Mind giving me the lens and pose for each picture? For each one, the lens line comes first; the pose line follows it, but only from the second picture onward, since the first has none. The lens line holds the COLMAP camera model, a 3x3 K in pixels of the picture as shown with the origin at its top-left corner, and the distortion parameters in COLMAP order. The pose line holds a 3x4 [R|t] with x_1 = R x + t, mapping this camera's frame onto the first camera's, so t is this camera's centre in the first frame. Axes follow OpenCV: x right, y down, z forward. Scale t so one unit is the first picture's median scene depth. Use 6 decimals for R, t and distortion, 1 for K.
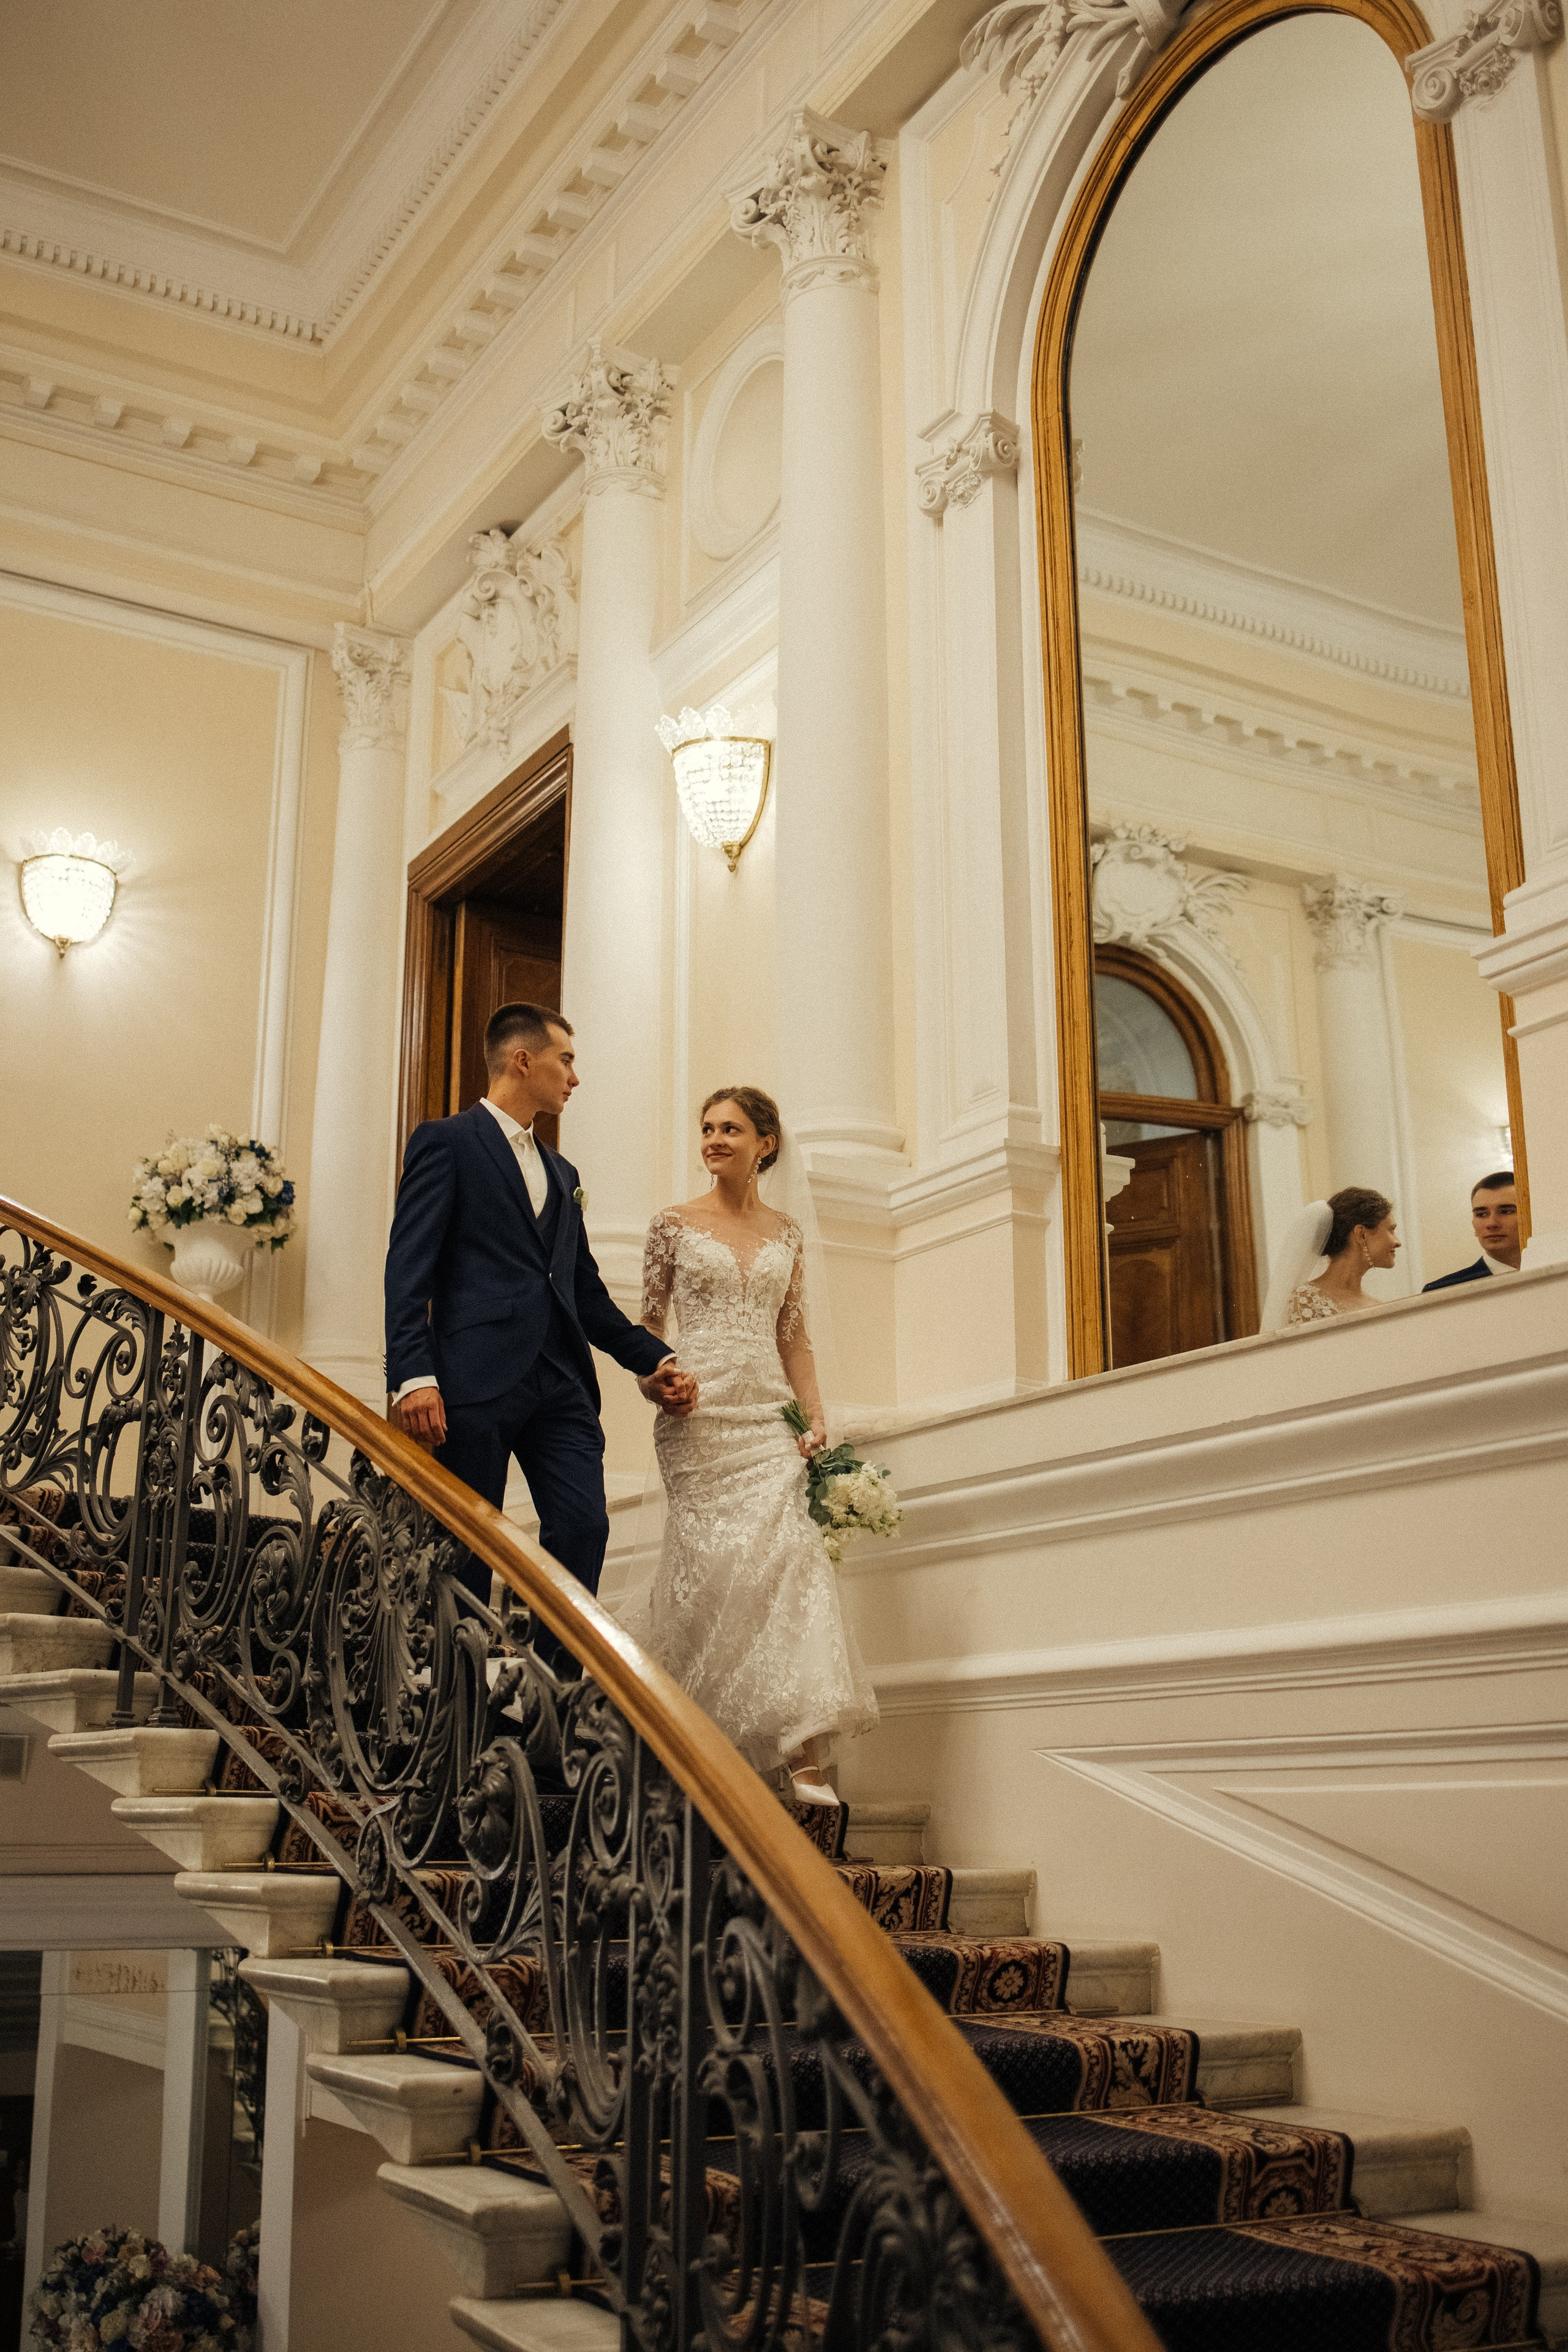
lens RADIAL K [[2418.7, 0, 755.2], [0, 2418.7, 1172.6], [0, 0, 1]] dist [-0.102717, 0.040271]
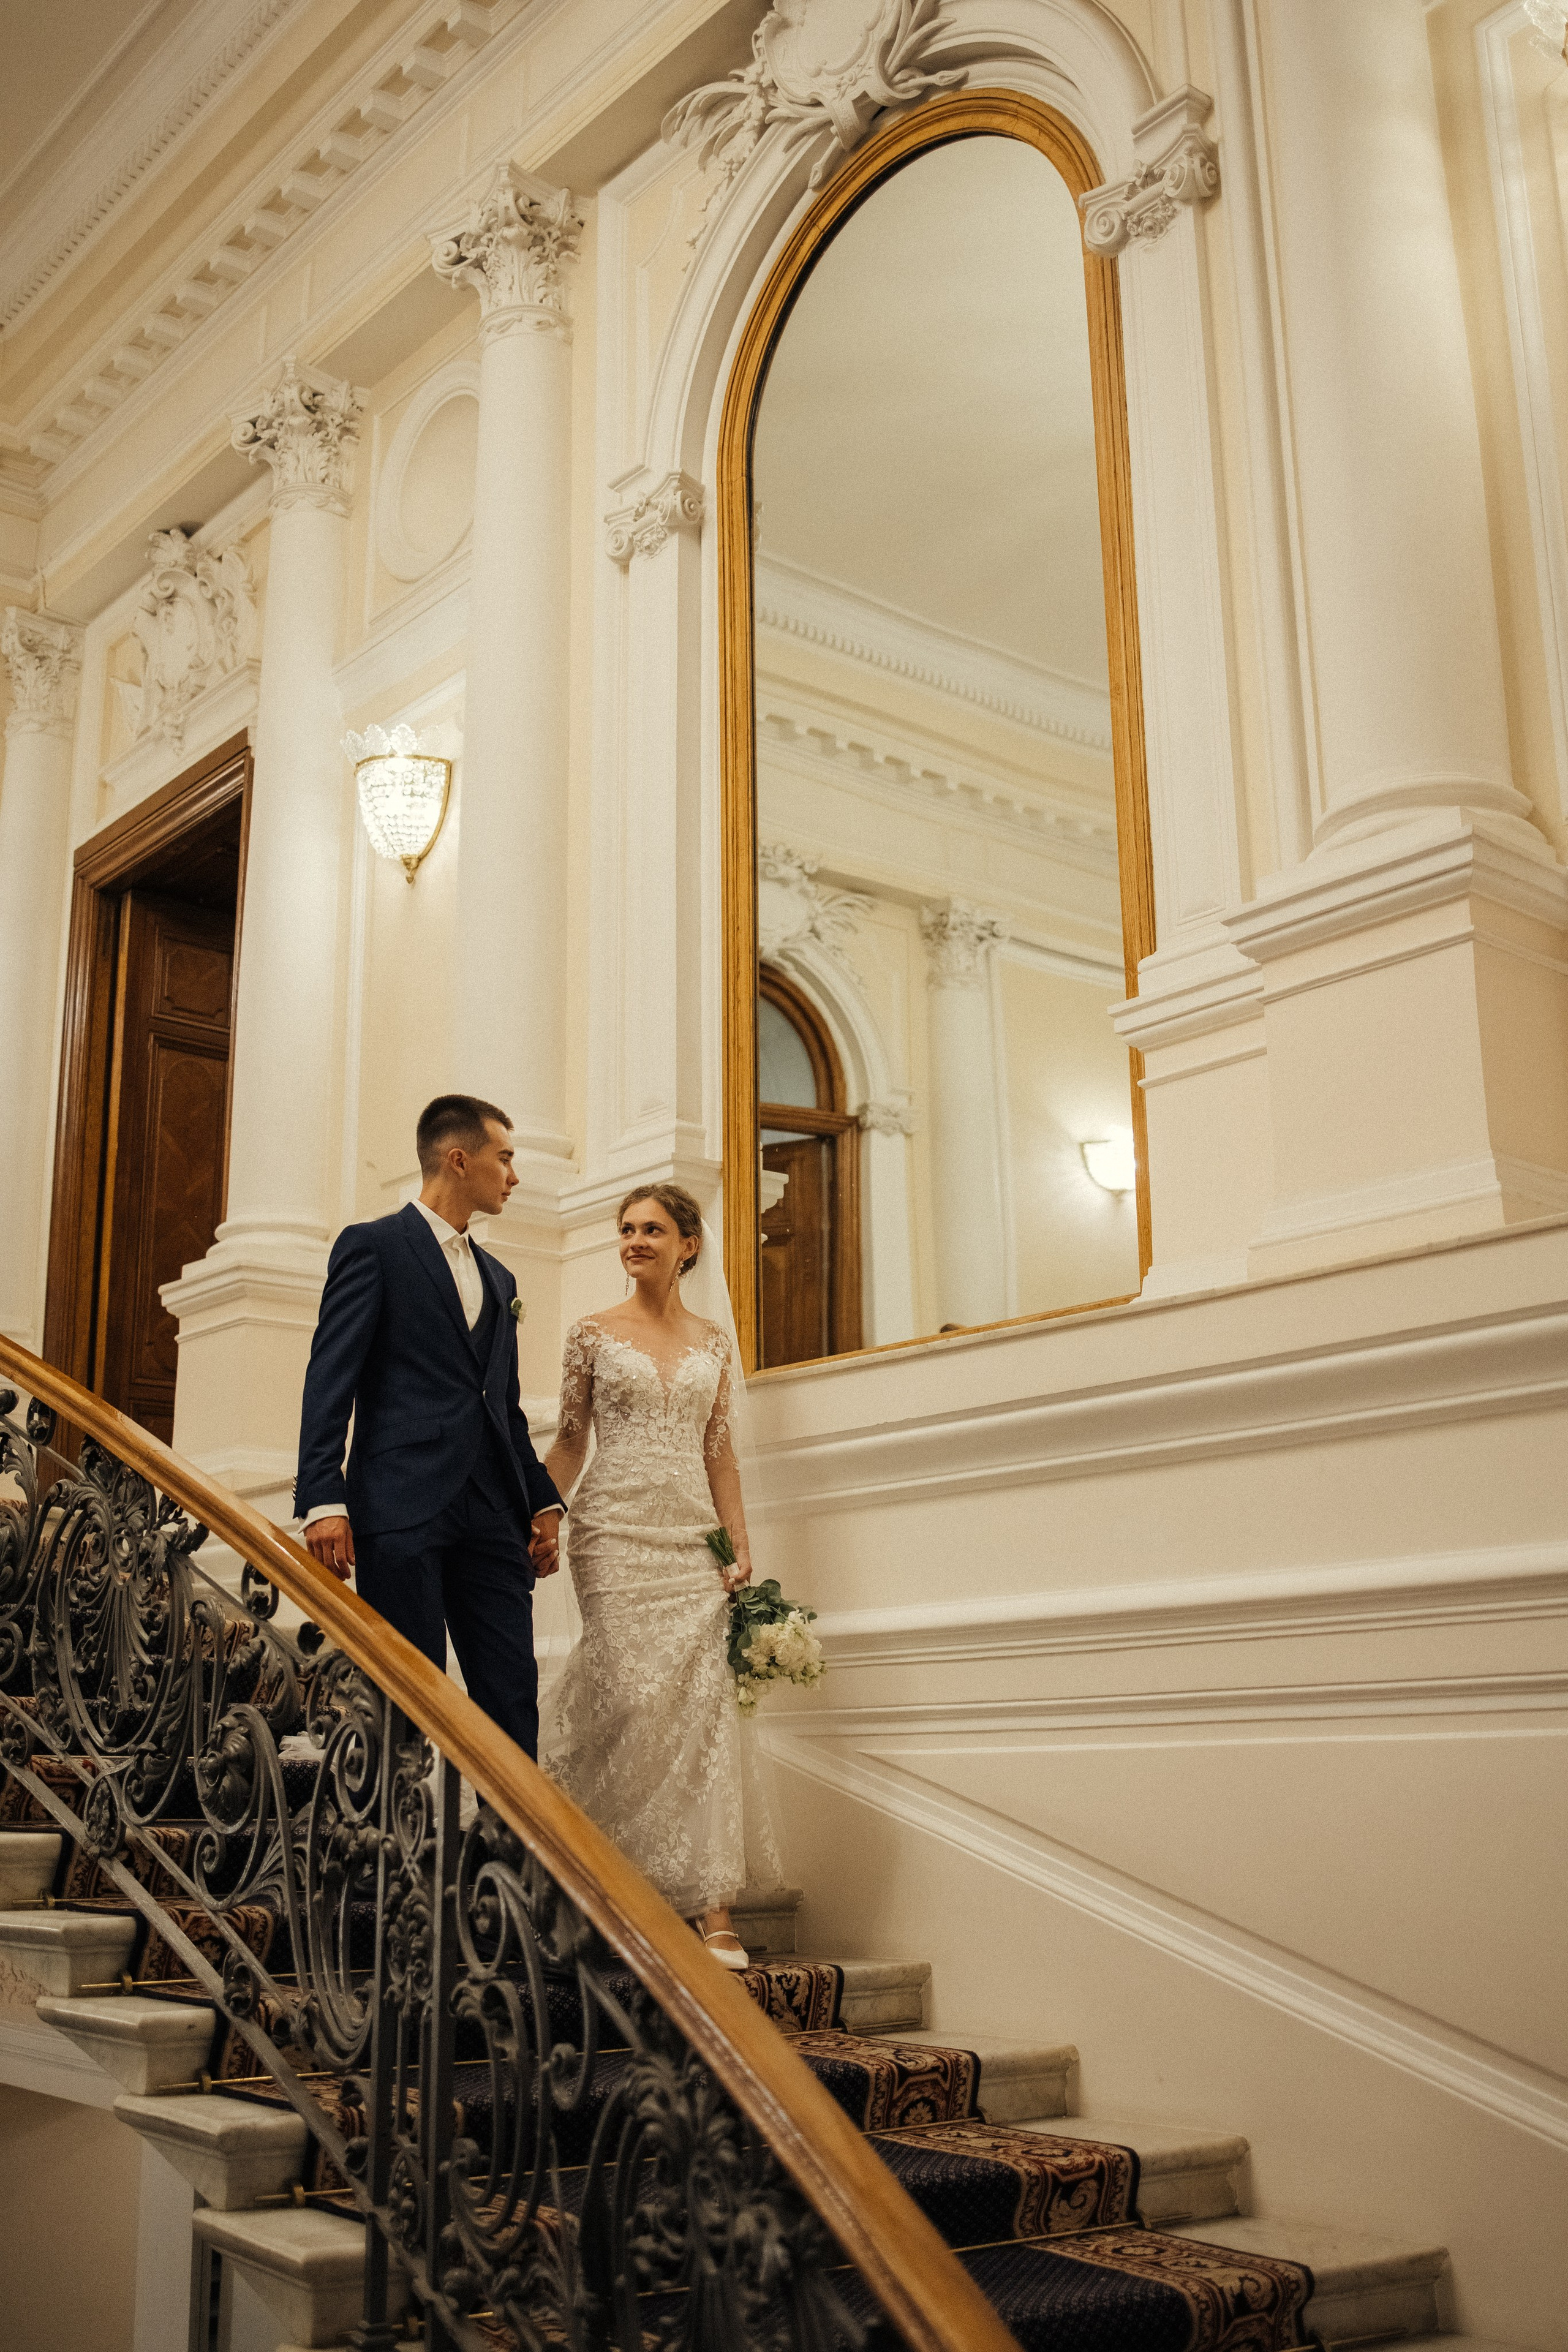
lens RADIAL K [[2643.6, 0, 609.5], [0, 2643.6, 1115.8], [0, 0, 1]] dist [-0.116611, -0.019800]
pose [[0.986325, 0.033197, 0.161432, -0.111388], [-0.034856, 0.999365, 0.007455, -0.036917], [-0.161082, -0.012980, 0.986856, -0.156845]]
